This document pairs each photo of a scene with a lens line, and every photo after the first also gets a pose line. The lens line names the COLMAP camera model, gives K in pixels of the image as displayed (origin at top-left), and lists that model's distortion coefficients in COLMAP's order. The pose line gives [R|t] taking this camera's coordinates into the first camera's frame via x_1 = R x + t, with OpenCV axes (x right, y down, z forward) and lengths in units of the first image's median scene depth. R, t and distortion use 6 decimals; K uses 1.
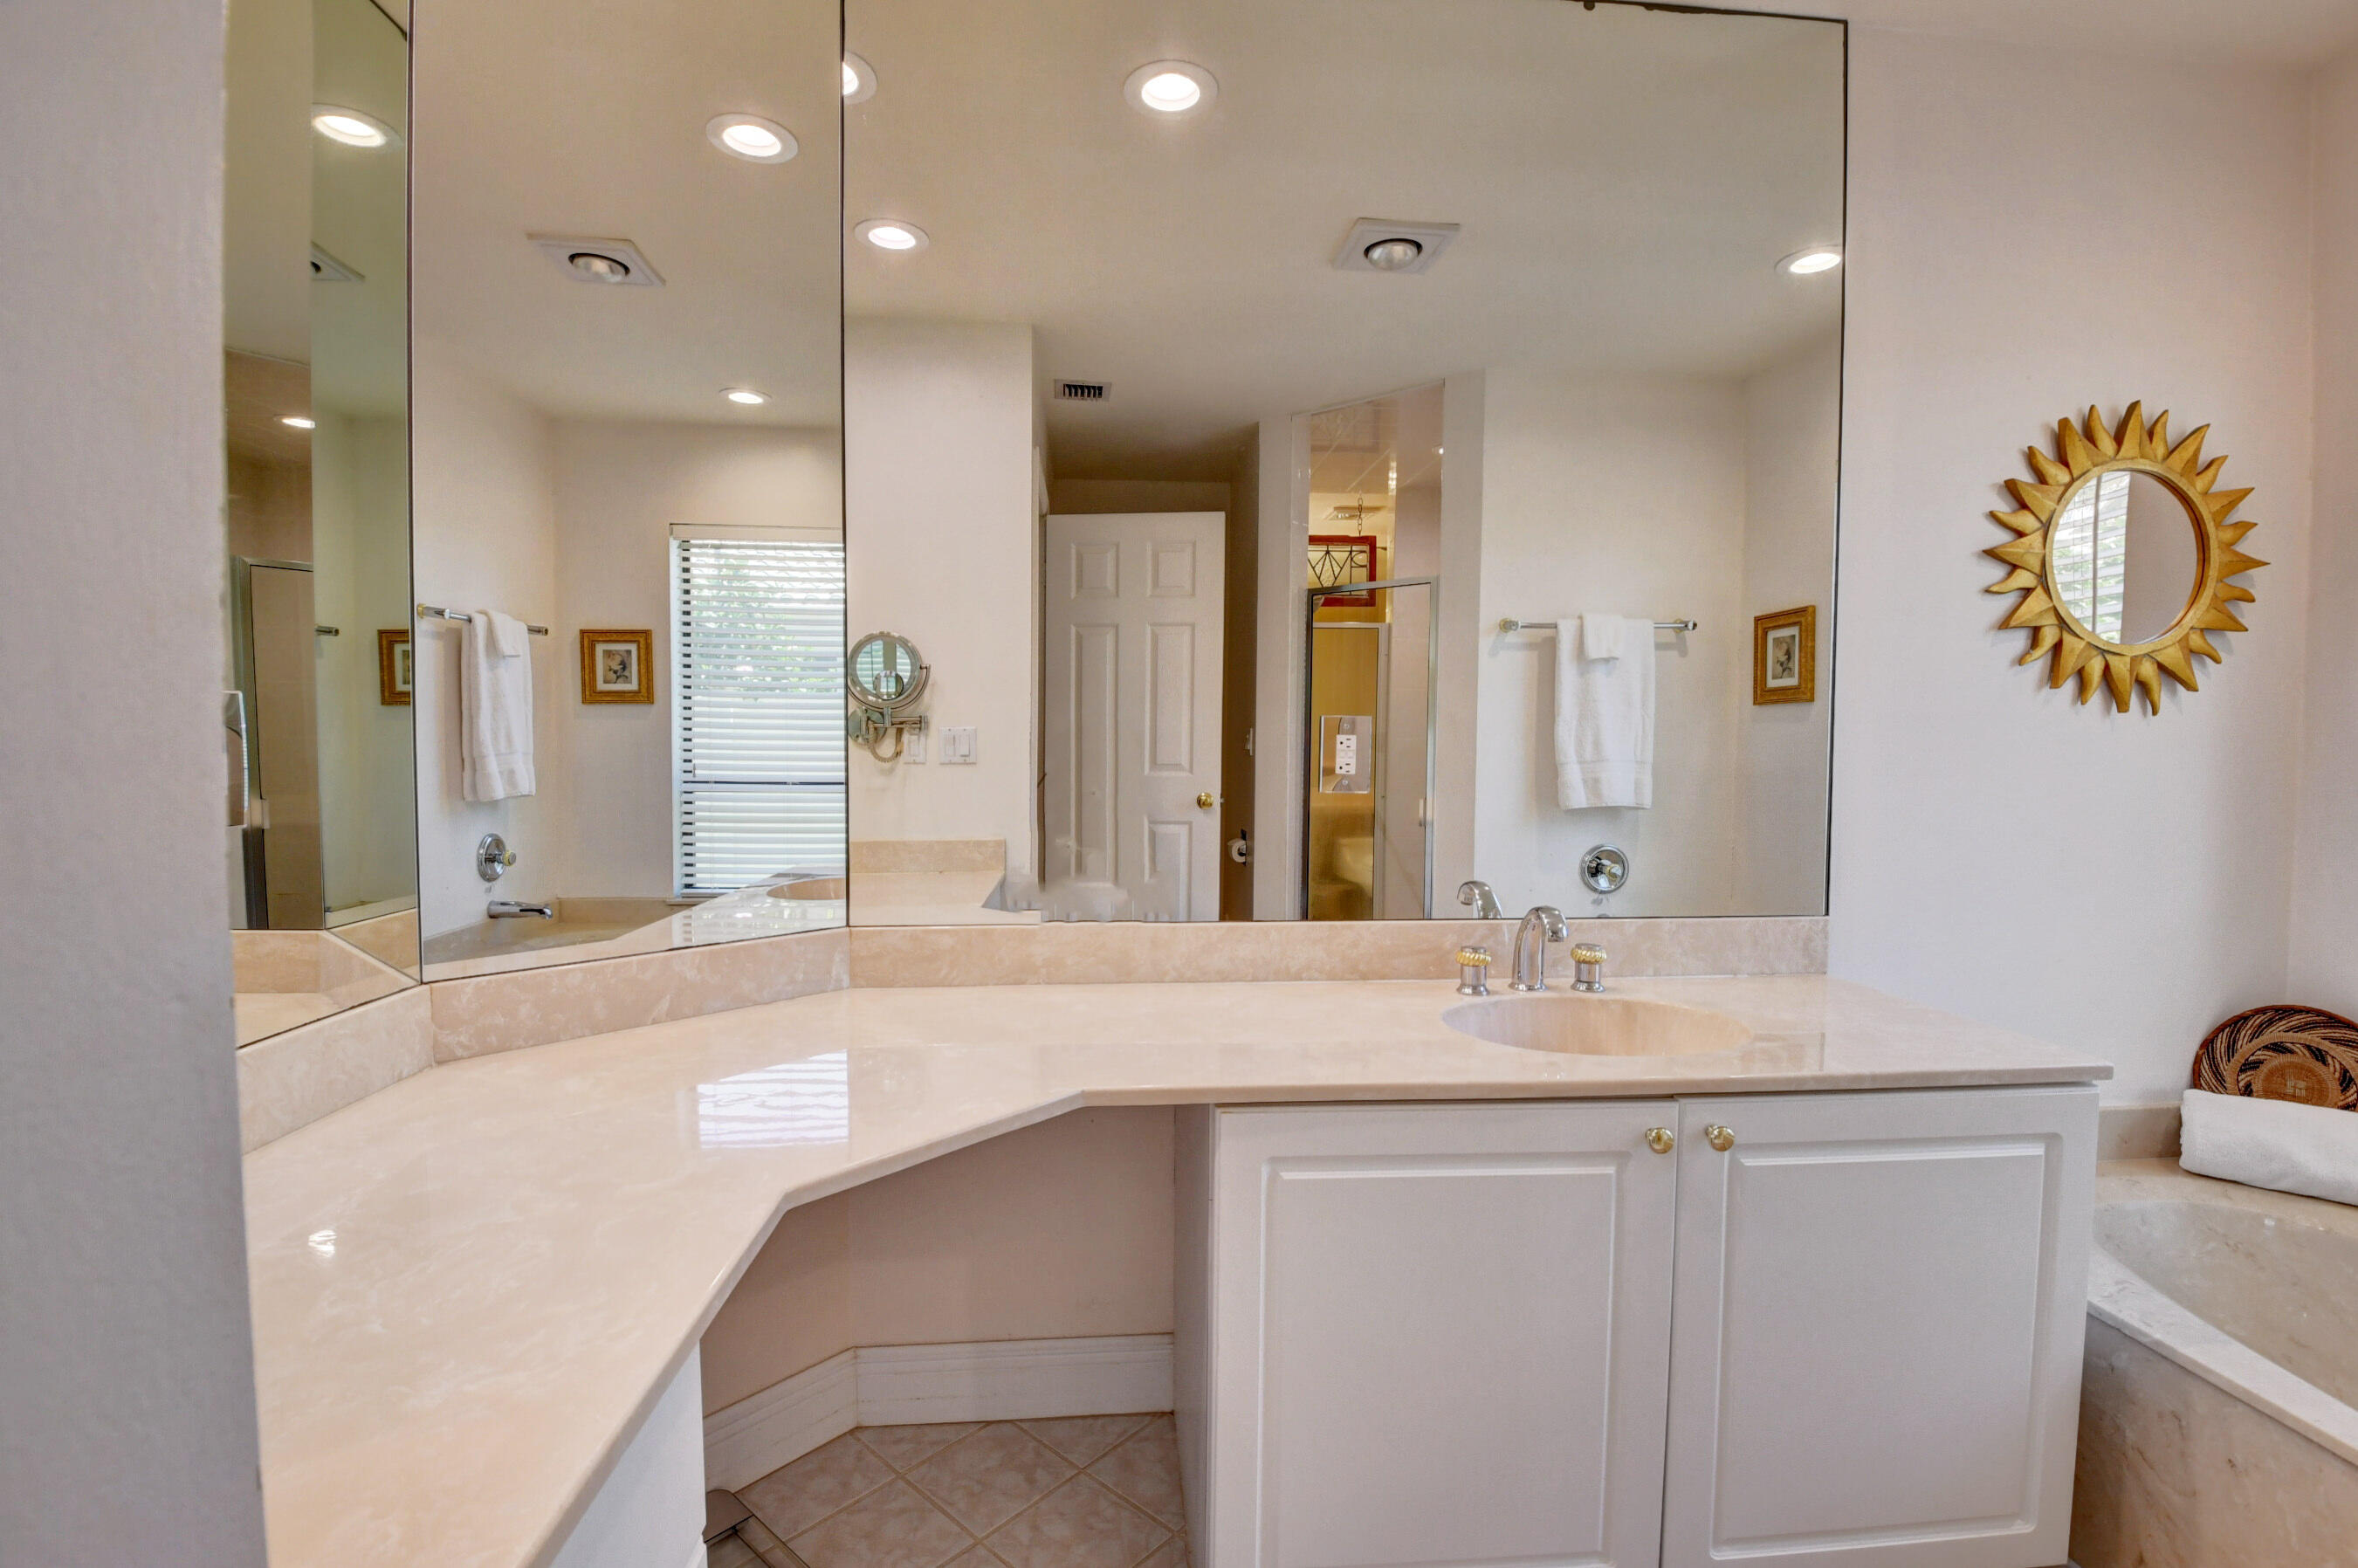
lens RADIAL K [[1056.5, 0, 1168.1], [0, 1056.5, 783.6], [0, 0, 1]] dist [0.014406, -0.024021]
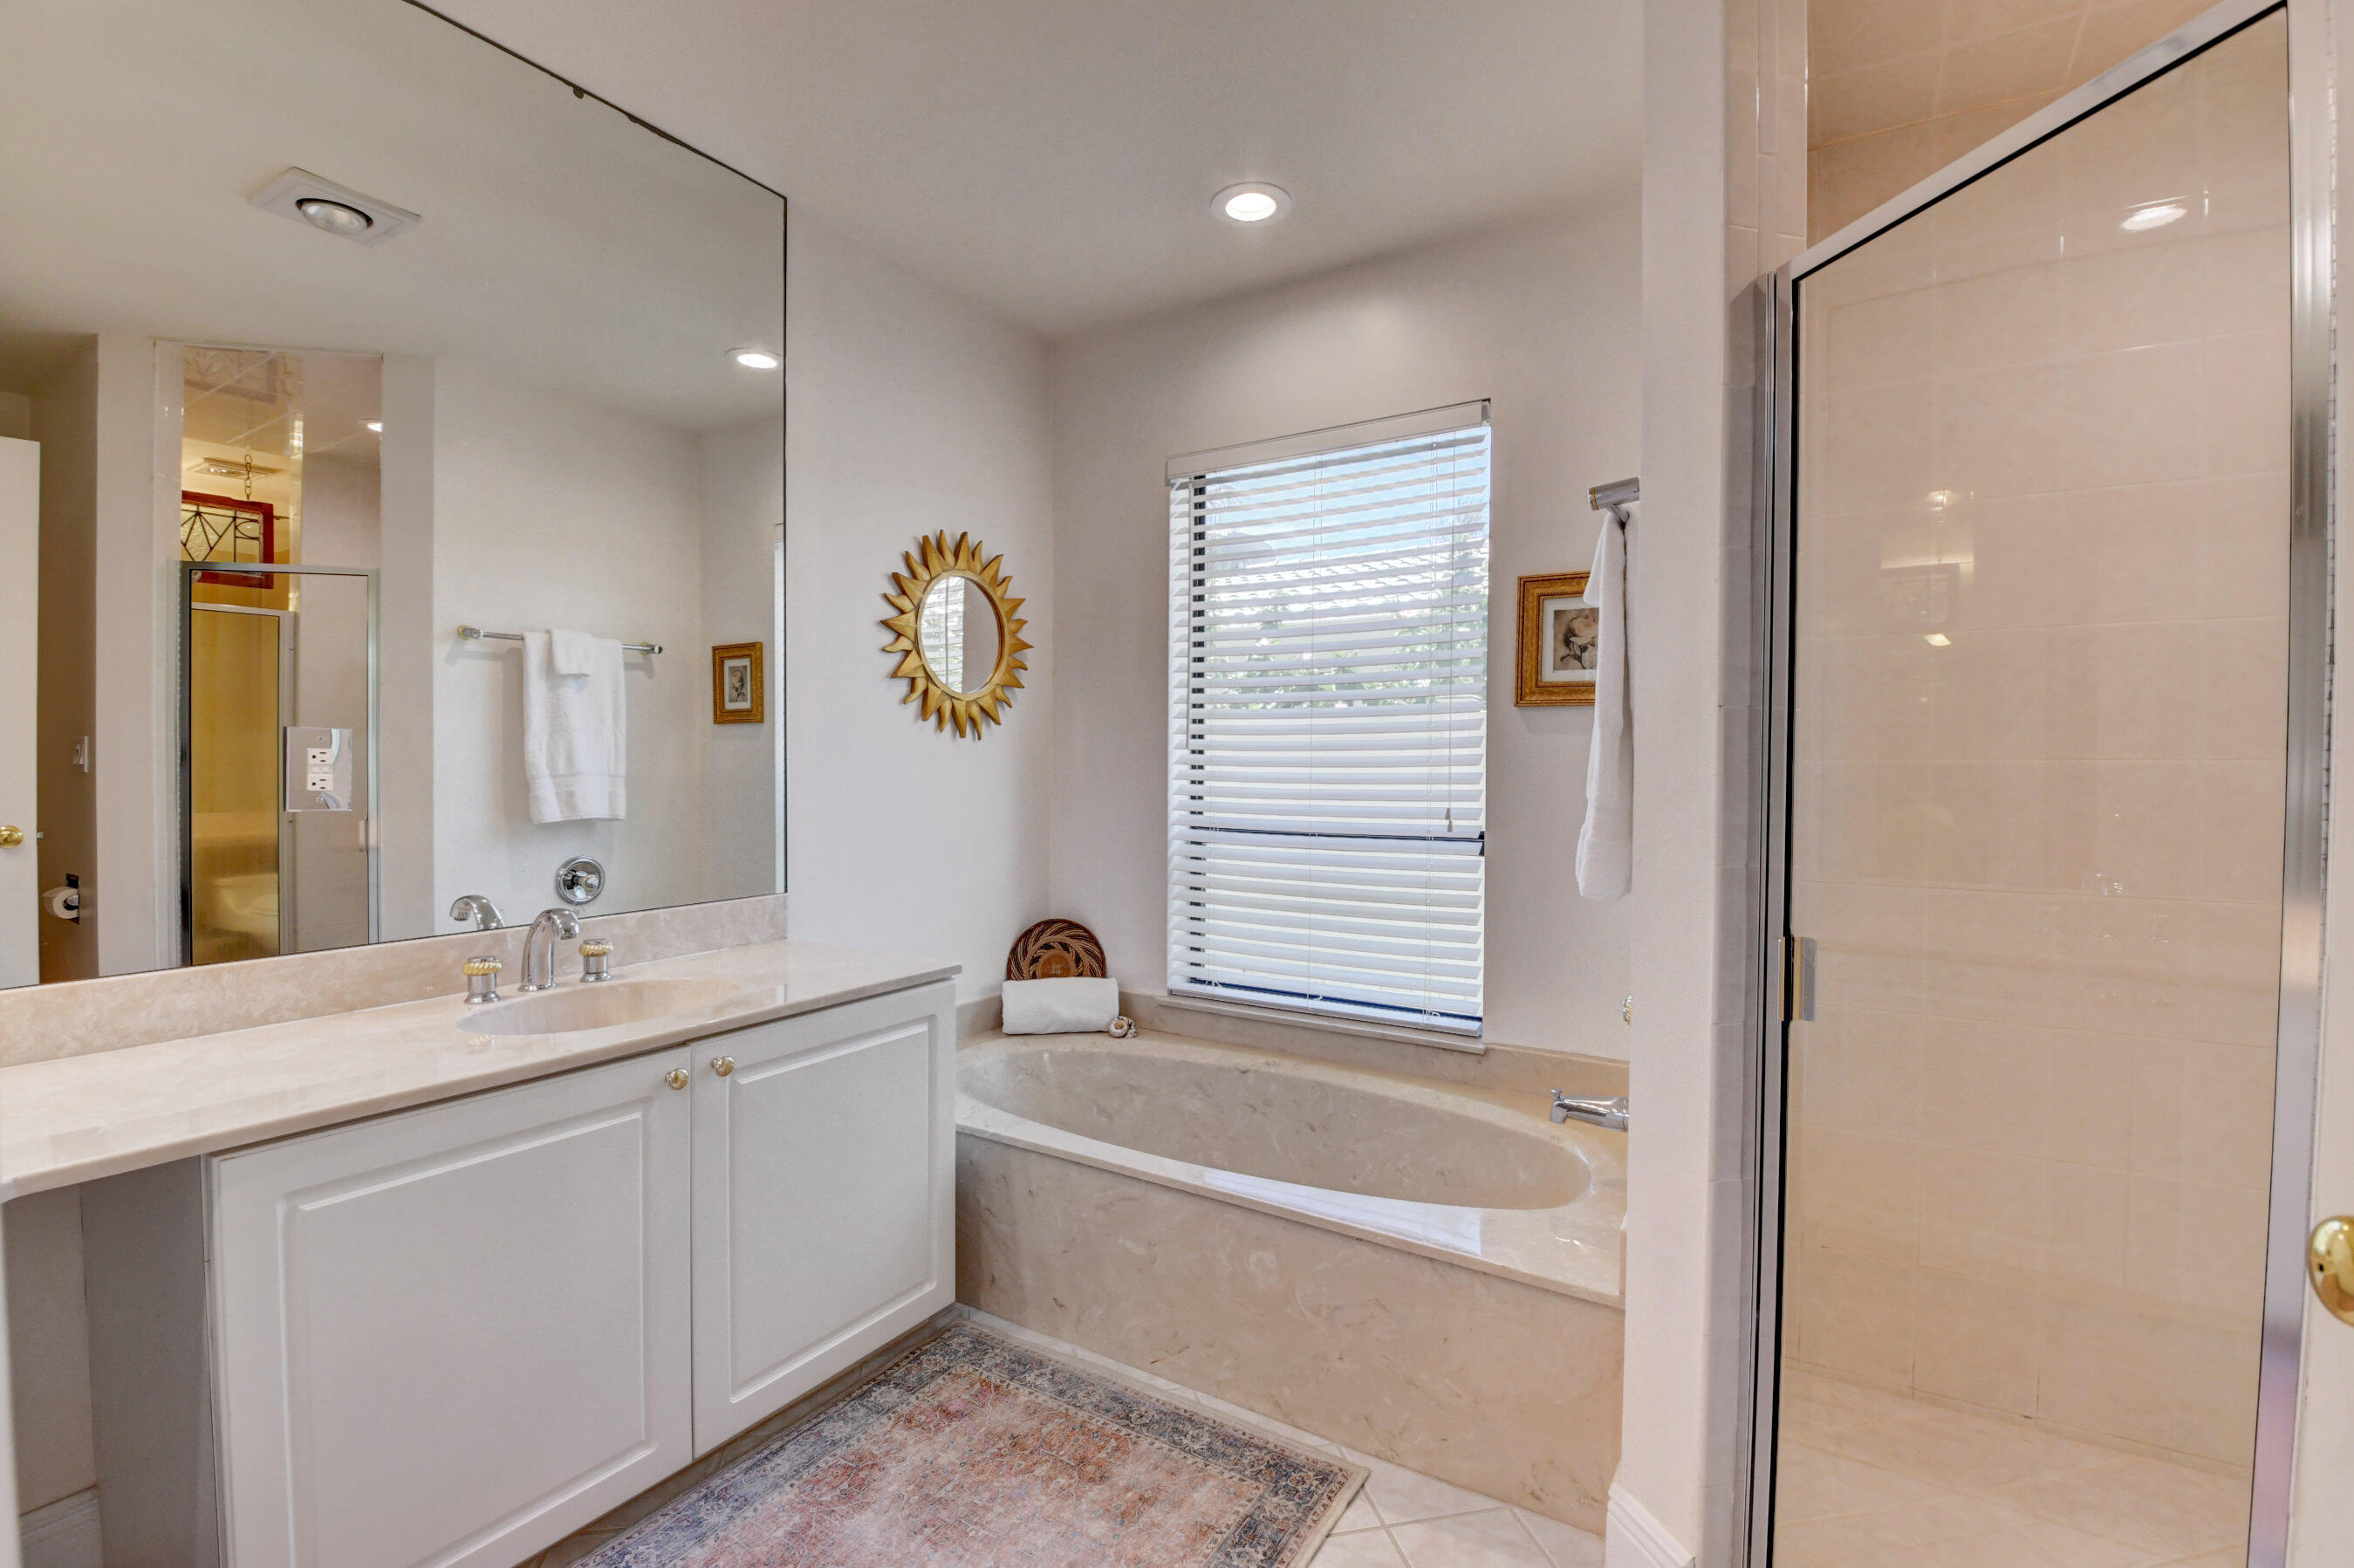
lens RADIAL K [[1054.7, 0, 1166.2], [0, 1054.7, 783.6], [0, 0, 1]] dist [0.014406, -0.024021]
pose [[0.606335, -0.015522, 0.795058, -0.105725], [0.025980, 0.999662, -0.000296, 0.003976], [-0.794785, 0.020835, 0.606533, -0.134208]]
